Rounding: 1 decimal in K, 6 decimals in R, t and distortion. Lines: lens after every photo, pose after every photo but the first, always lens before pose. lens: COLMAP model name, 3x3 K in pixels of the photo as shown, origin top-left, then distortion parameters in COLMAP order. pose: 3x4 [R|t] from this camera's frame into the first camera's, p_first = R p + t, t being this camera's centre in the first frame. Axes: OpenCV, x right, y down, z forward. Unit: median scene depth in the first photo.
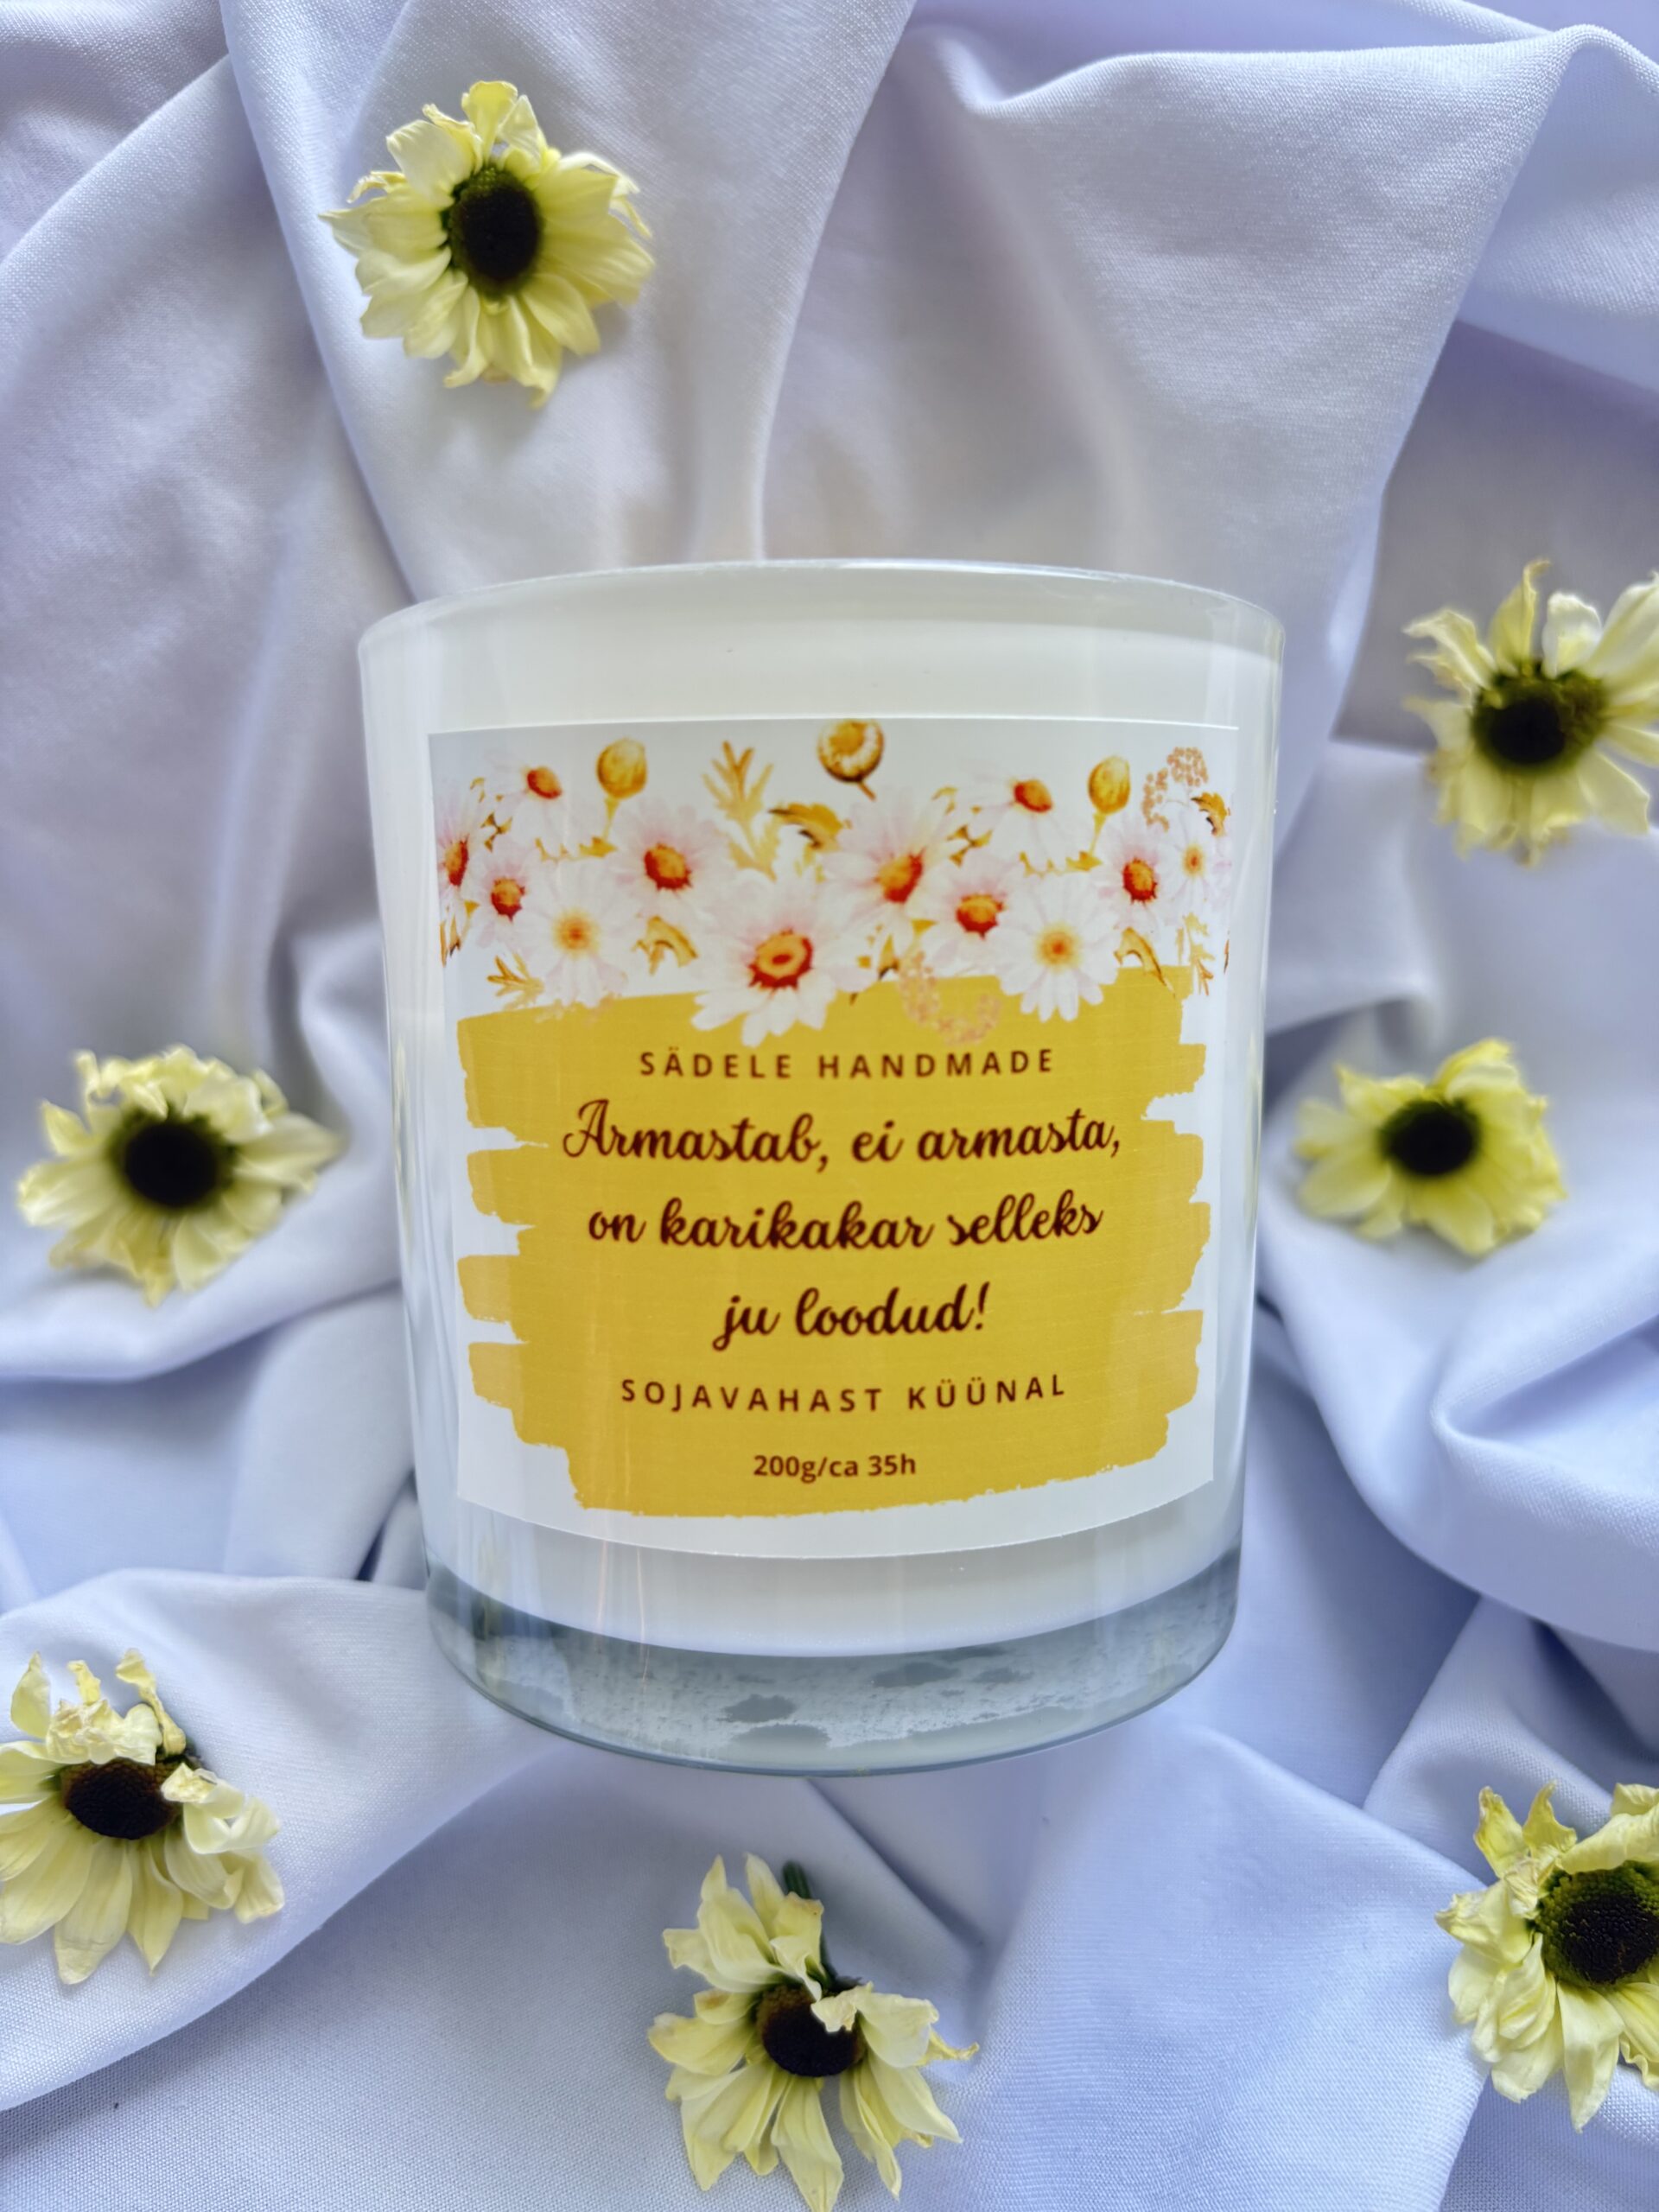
lens RADIAL K [[1939.9, 0, 822.6], [0, 1939.9, 1102.4], [0, 0, 1]] dist [-0.037856, -0.212076]
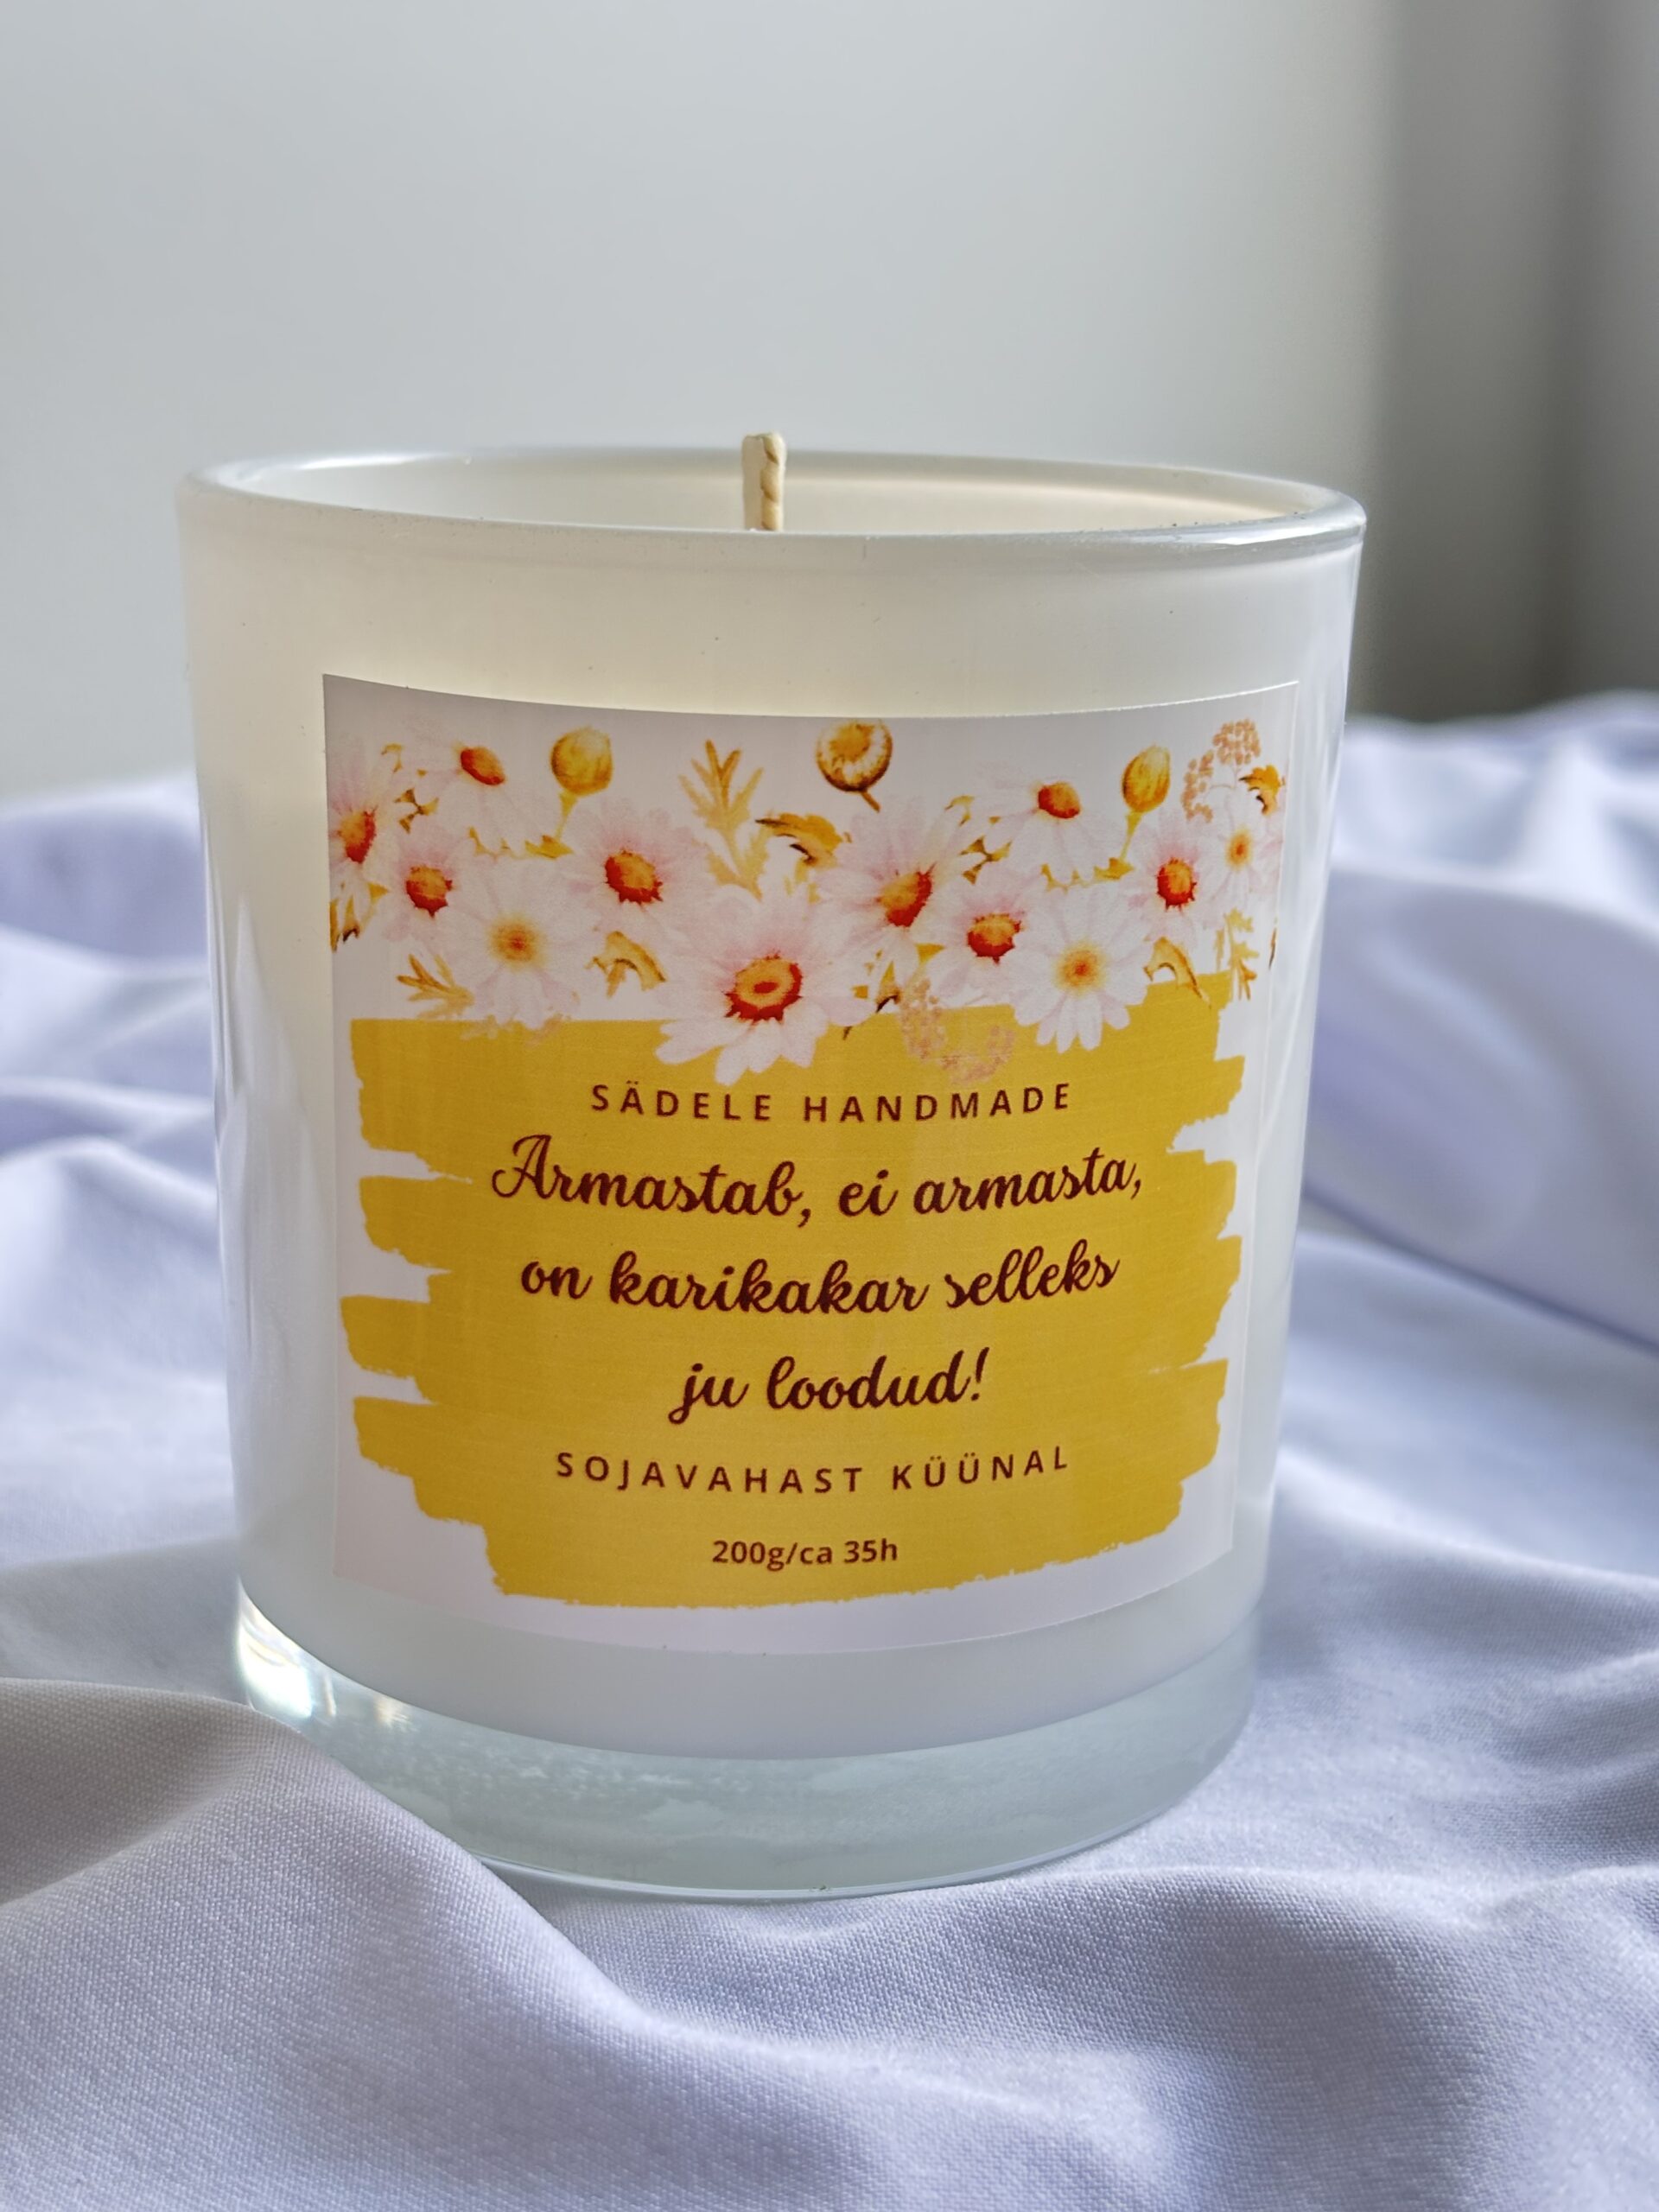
lens RADIAL K [[3857.7, 0, 830.8], [0, 3857.7, 1108.3], [0, 0, 1]] dist [-0.089516, 0.000000]
pose [[0.994594, 0.008472, 0.103490, -0.162948], [-0.024274, 0.988020, 0.152405, -0.272878], [-0.100959, -0.154093, 0.982885, -0.669793]]
